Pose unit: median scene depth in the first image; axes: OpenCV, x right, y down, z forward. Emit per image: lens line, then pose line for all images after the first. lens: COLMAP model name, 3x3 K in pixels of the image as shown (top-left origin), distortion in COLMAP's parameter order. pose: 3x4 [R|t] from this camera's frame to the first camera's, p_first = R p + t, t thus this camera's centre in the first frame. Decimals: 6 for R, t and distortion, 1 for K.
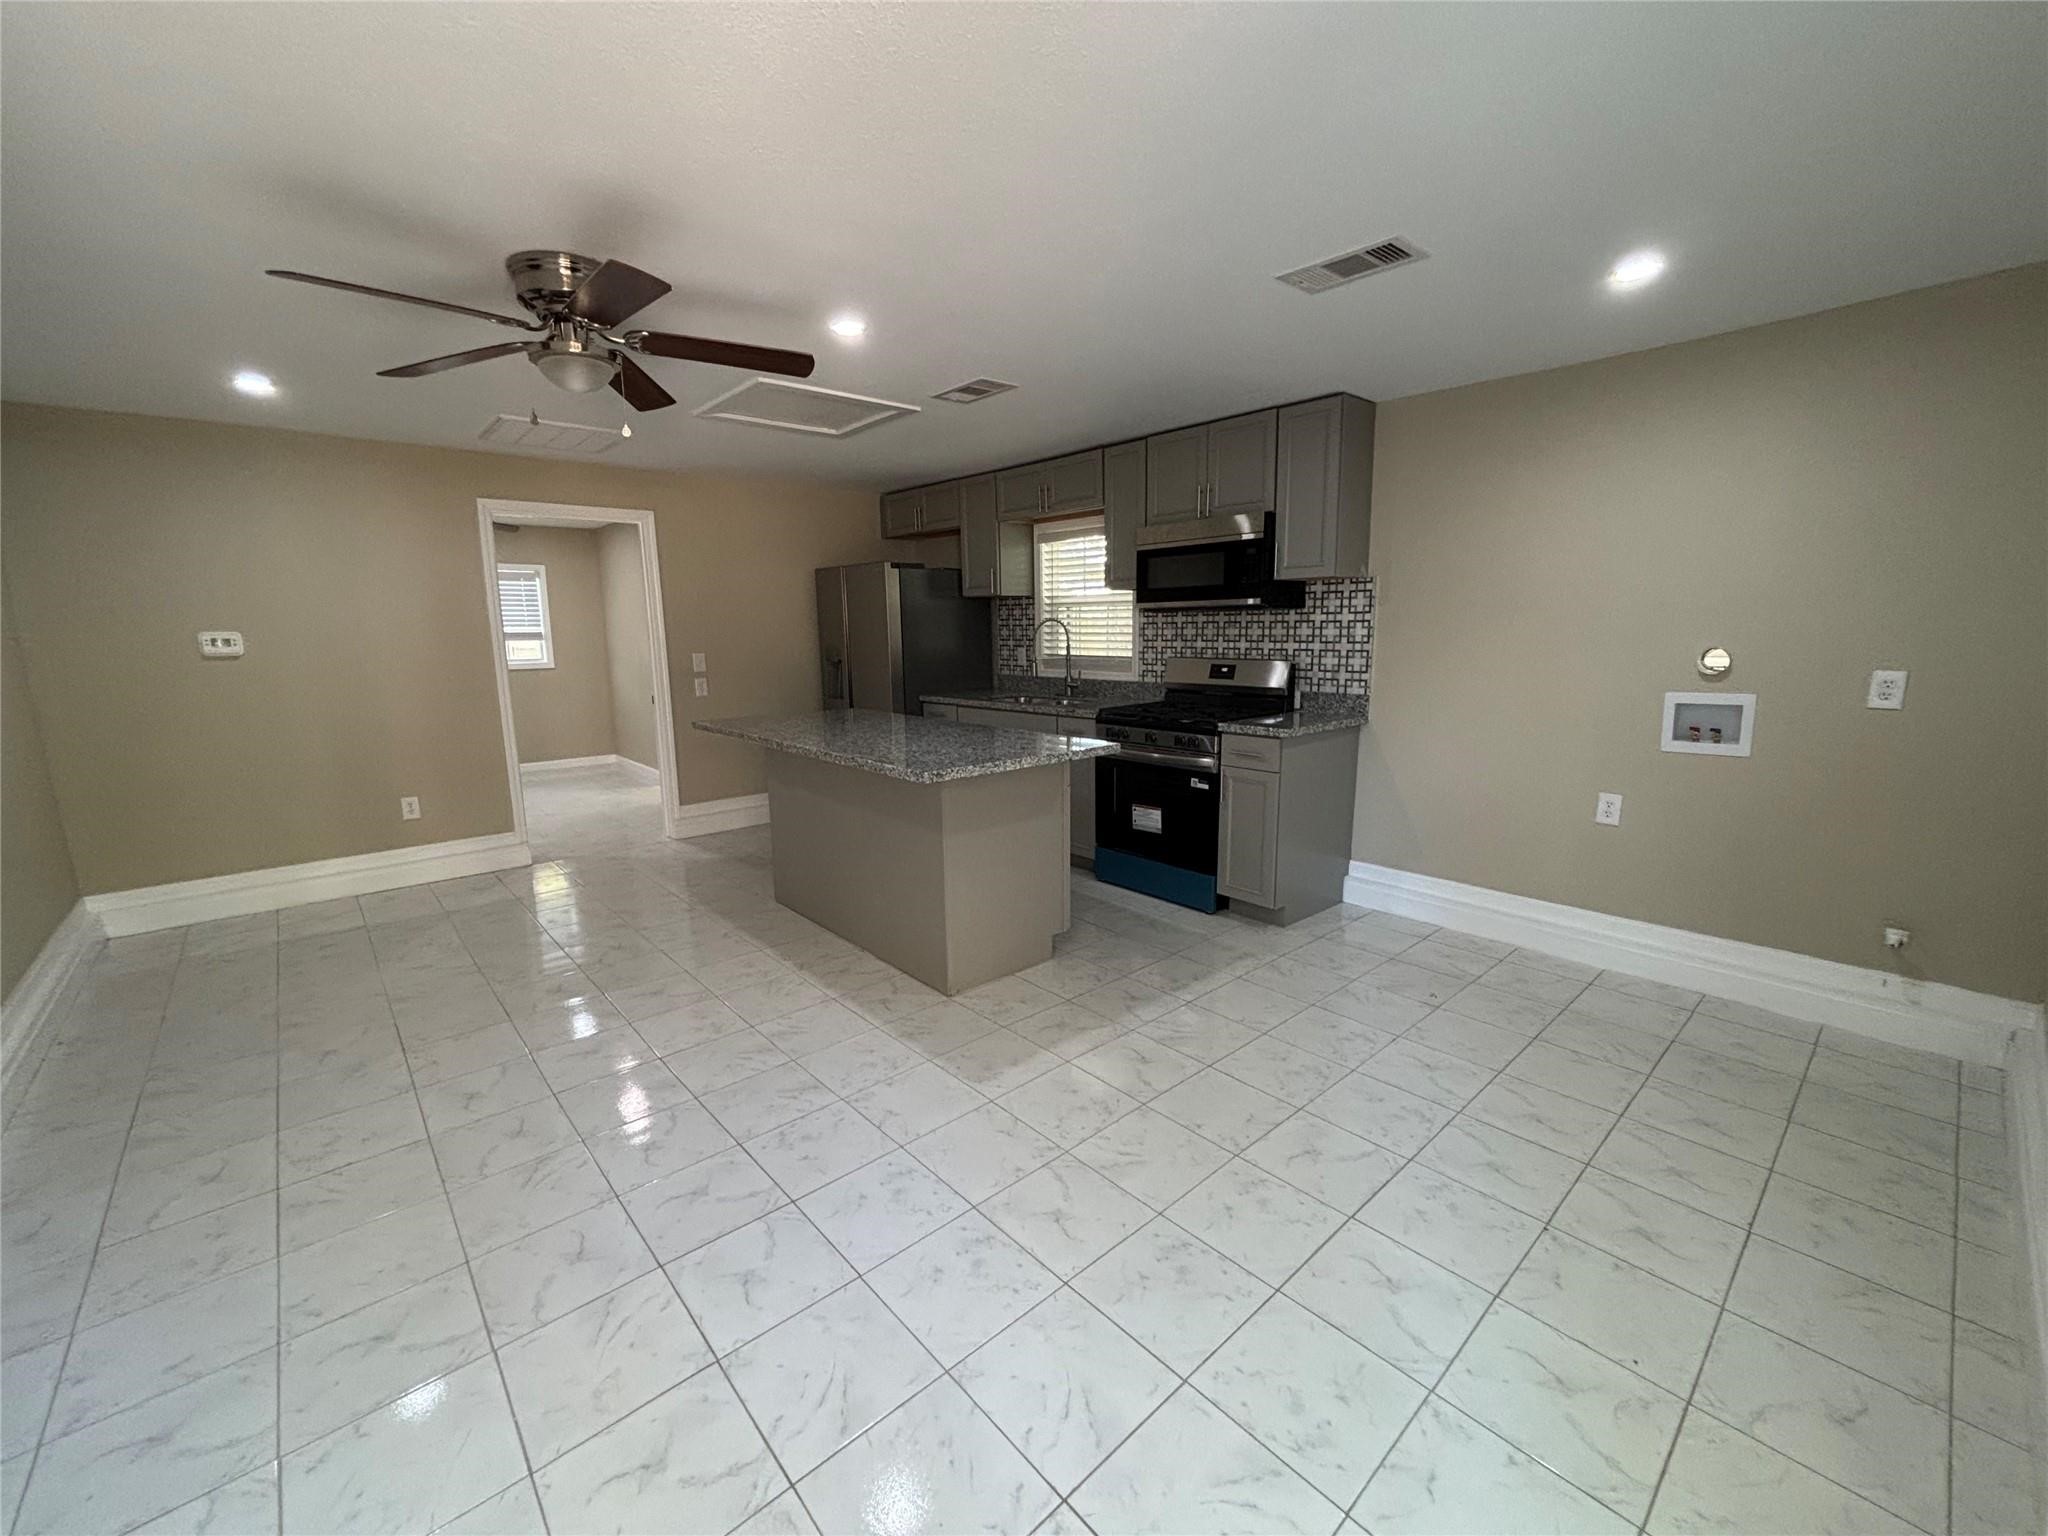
lens RADIAL K [[832.8, 0, 1027.9], [0, 832.8, 767.3], [0, 0, 1]] dist [0.001366, -0.000051]
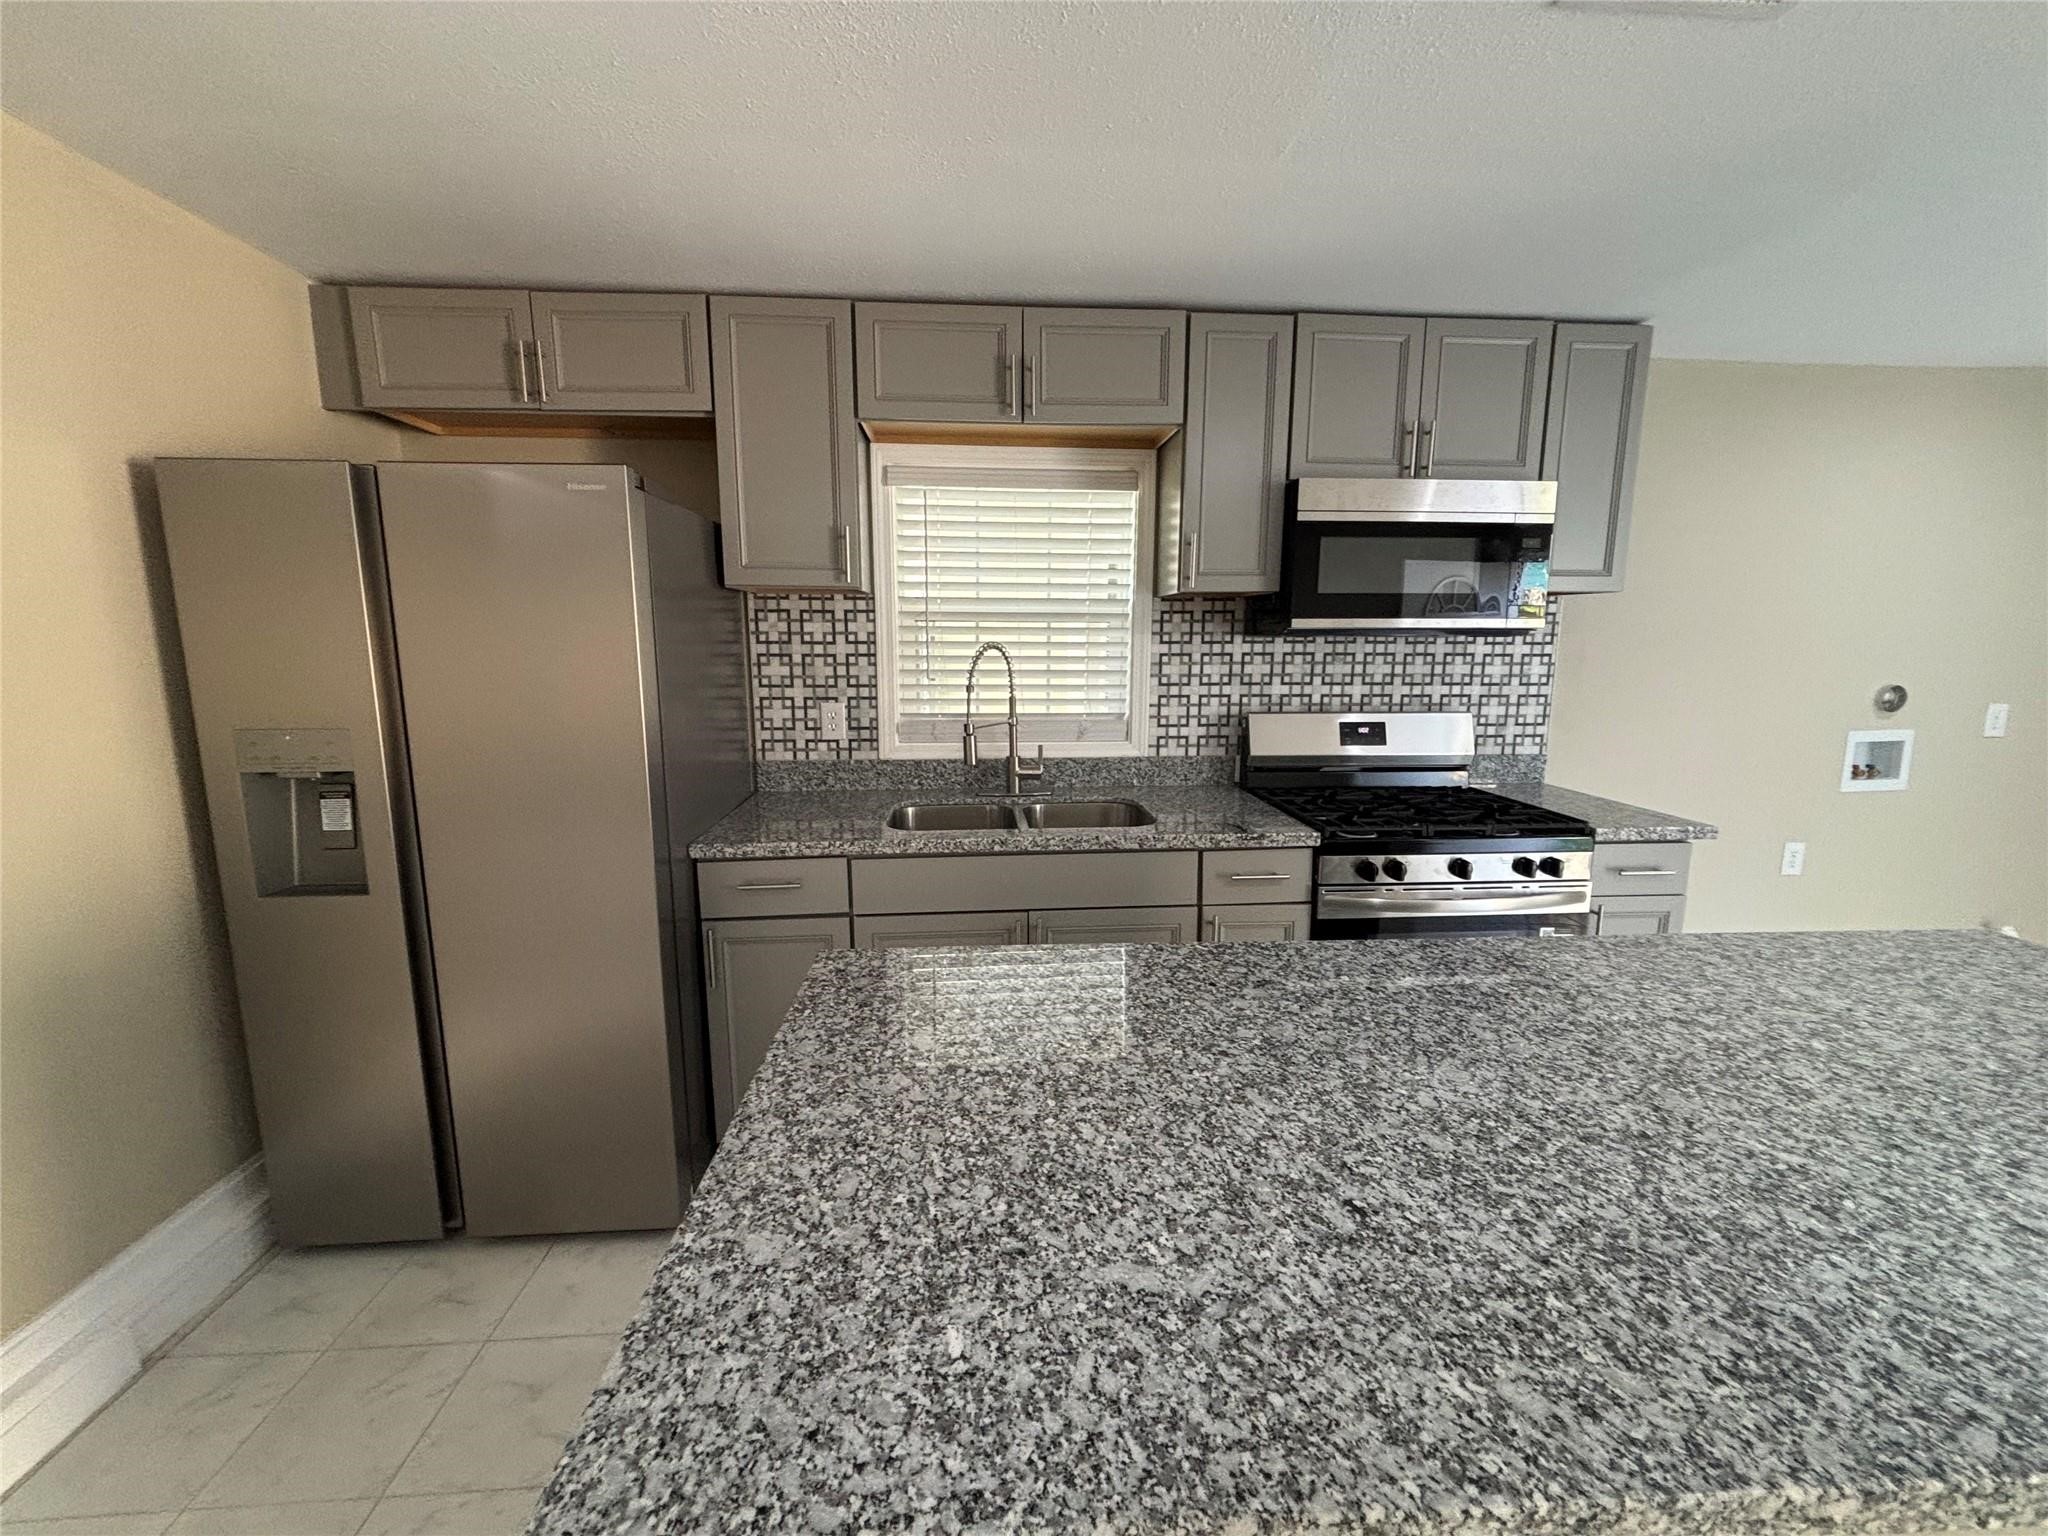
lens RADIAL K [[832.8, 0, 1025.2], [0, 832.8, 769.9], [0, 0, 1]] dist [0.001366, -0.000051]
pose [[0.608893, -0.106526, 0.786067, -0.416108], [0.124558, 0.991489, 0.037881, -0.144046], [-0.783412, 0.074846, 0.616979, 0.821824]]
